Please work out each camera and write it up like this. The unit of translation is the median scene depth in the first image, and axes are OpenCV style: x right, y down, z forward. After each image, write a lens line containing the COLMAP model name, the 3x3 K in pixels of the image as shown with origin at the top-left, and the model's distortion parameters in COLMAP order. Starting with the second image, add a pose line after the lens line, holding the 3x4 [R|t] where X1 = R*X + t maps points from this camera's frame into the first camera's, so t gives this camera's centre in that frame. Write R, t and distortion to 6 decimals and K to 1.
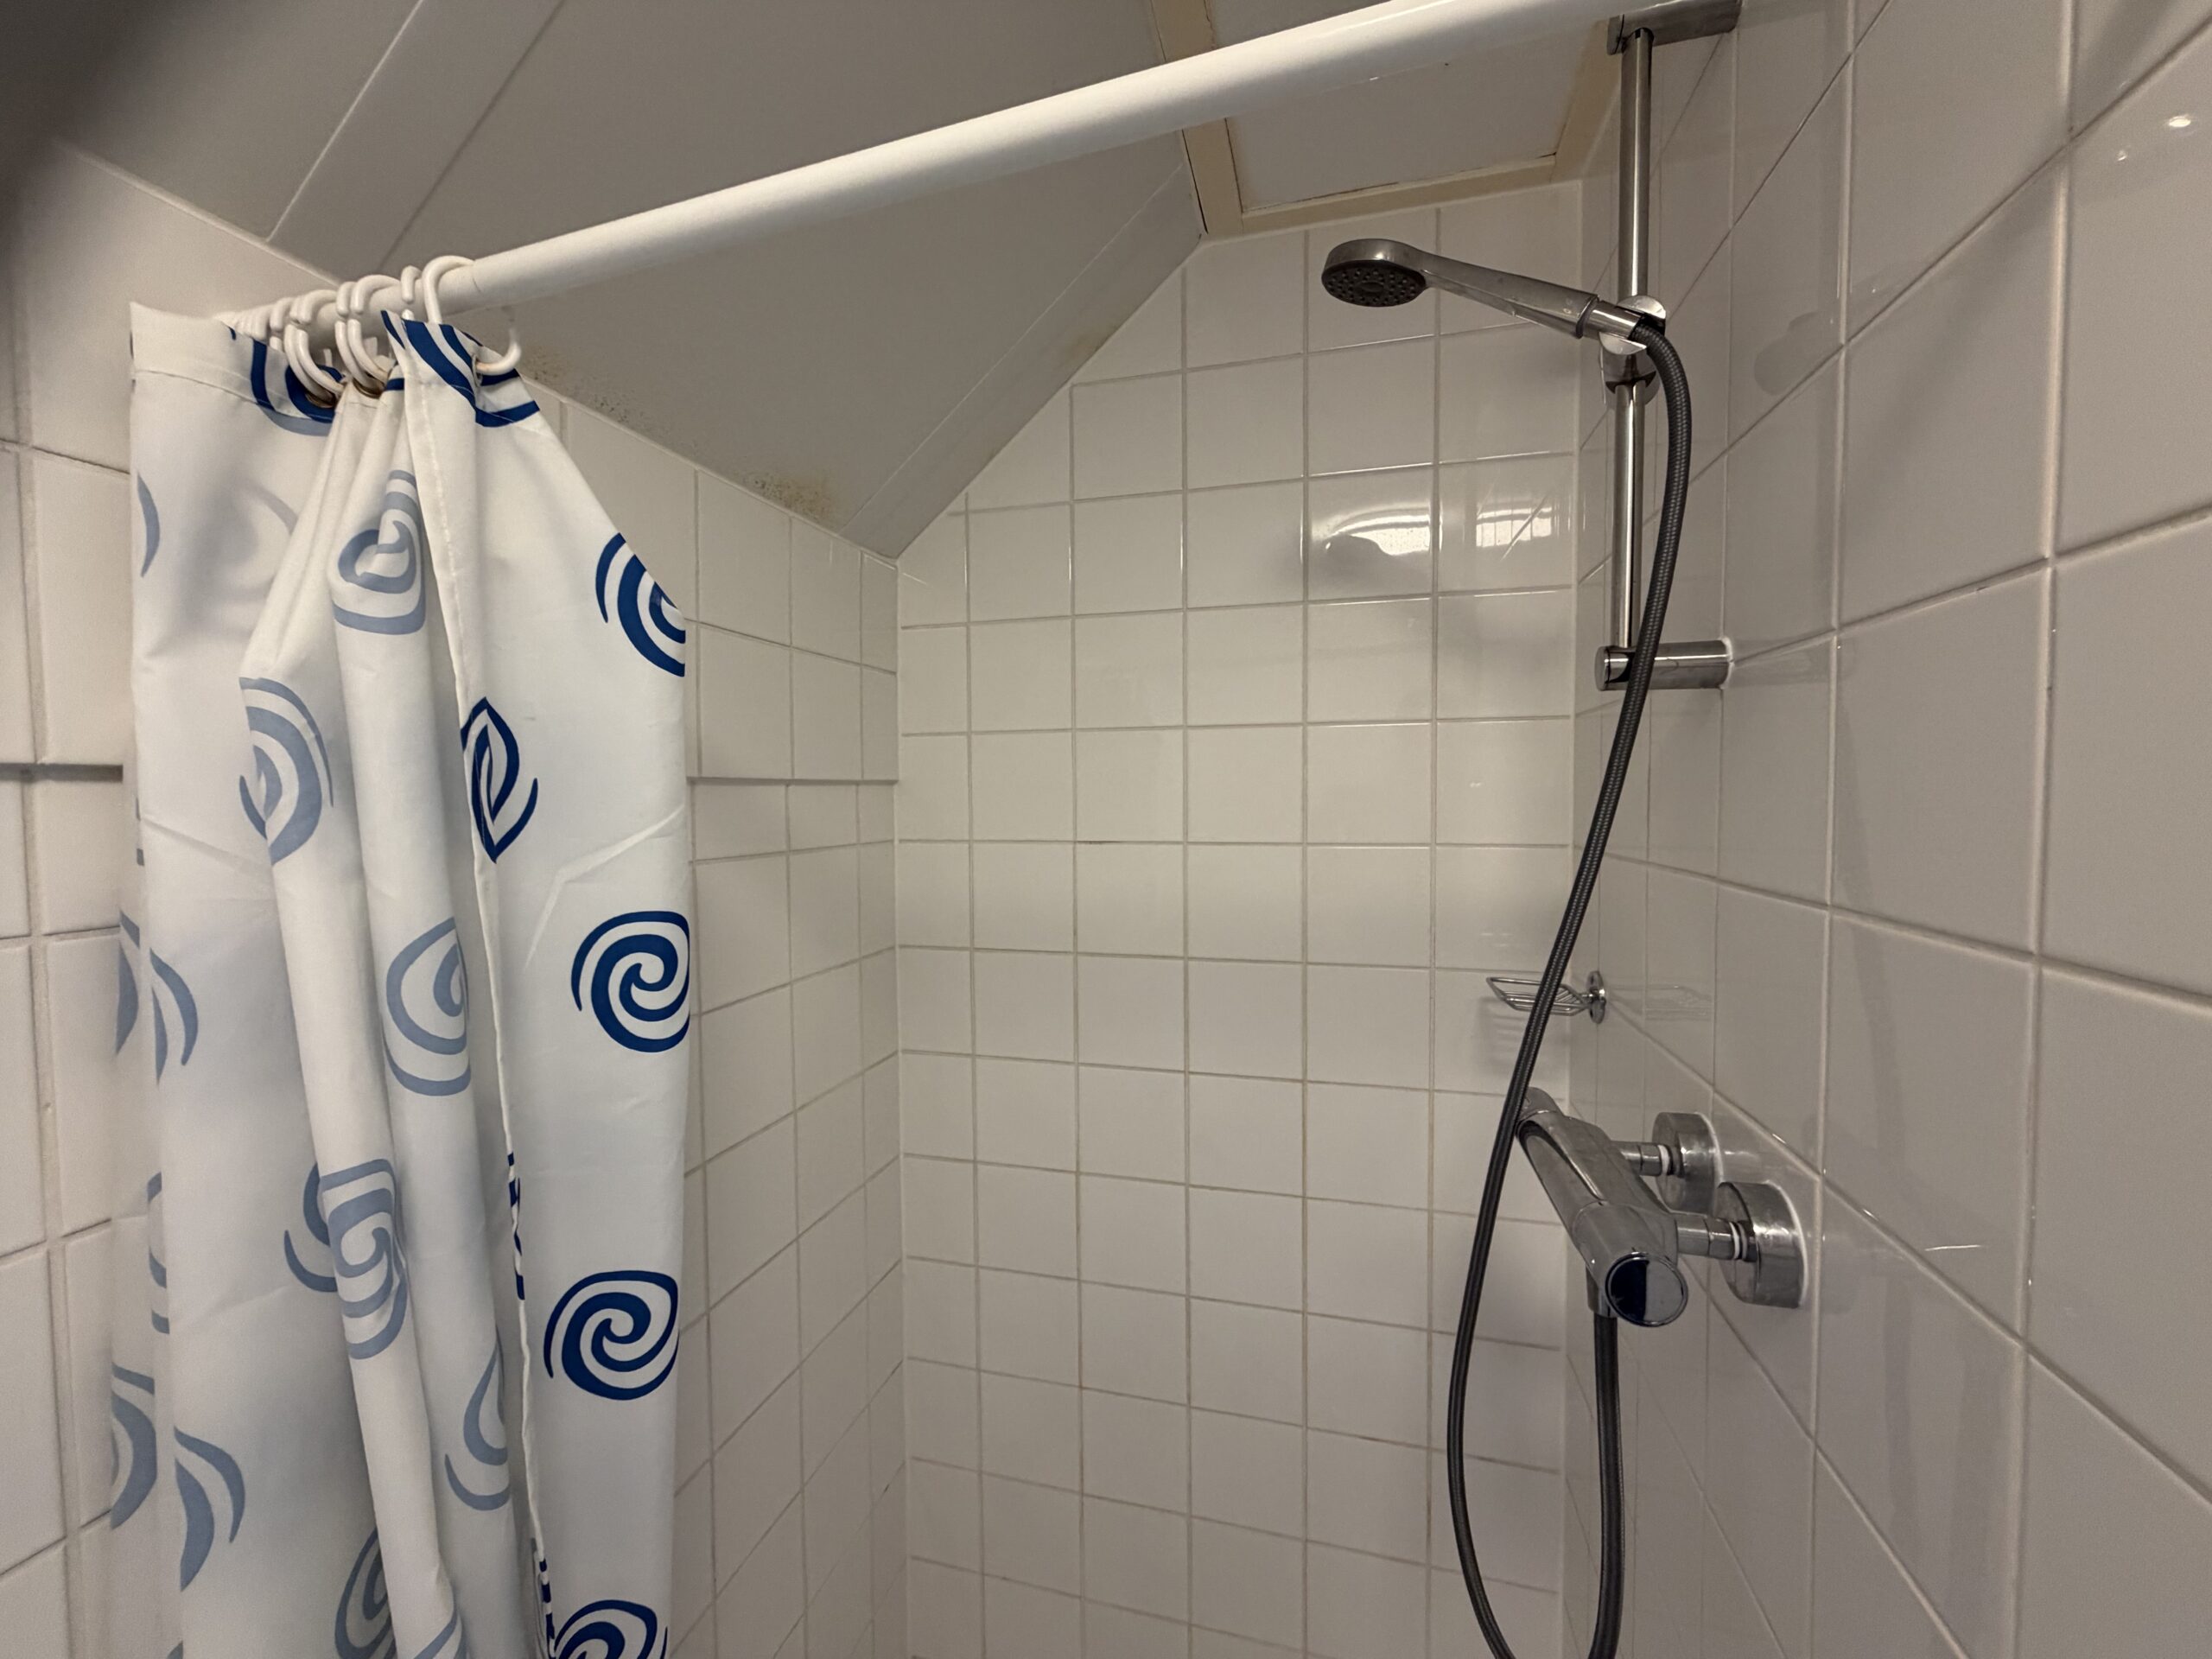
lens RADIAL K [[878.7, 0, 1100.2], [0, 878.7, 827.3], [0, 0, 1]] dist [0.000614, -0.000048]
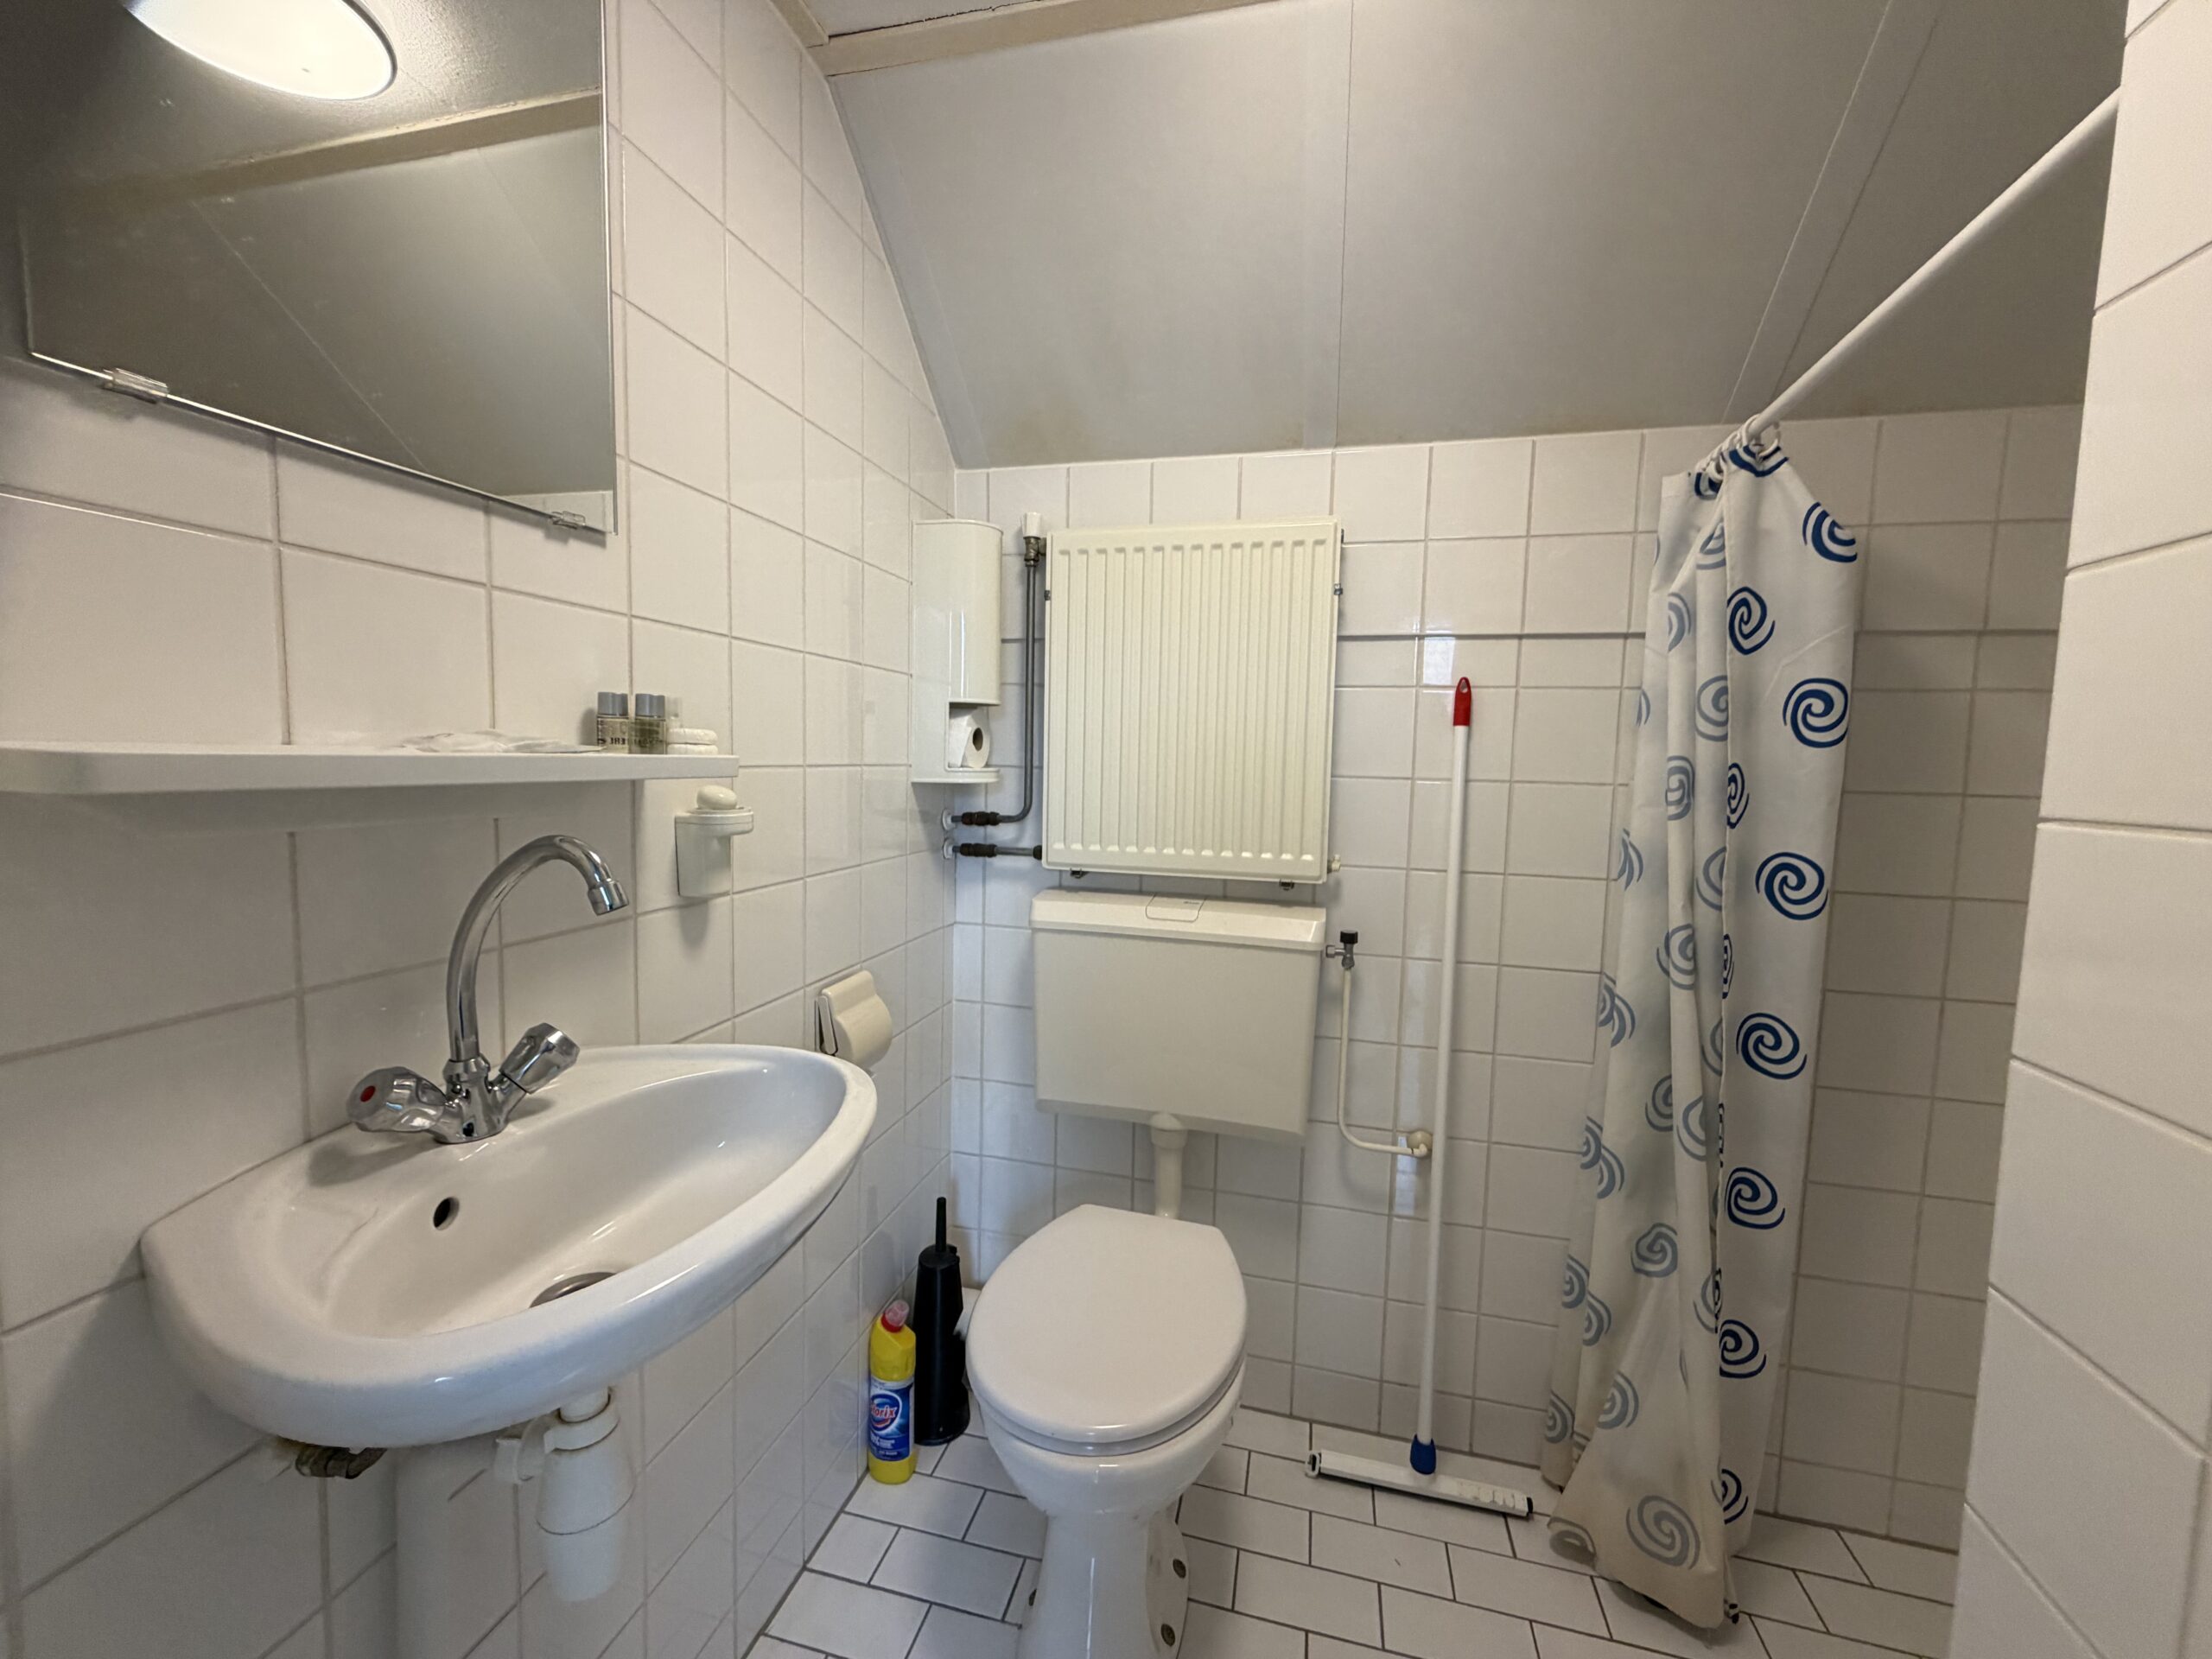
lens RADIAL K [[878.7, 0, 1100.2], [0, 878.7, 827.3], [0, 0, 1]] dist [0.000614, -0.000048]
pose [[0.020622, 0.087900, -0.995916, 1.857437], [-0.066550, 0.994039, 0.086356, 0.447714], [0.997570, 0.064497, 0.026349, -0.890236]]
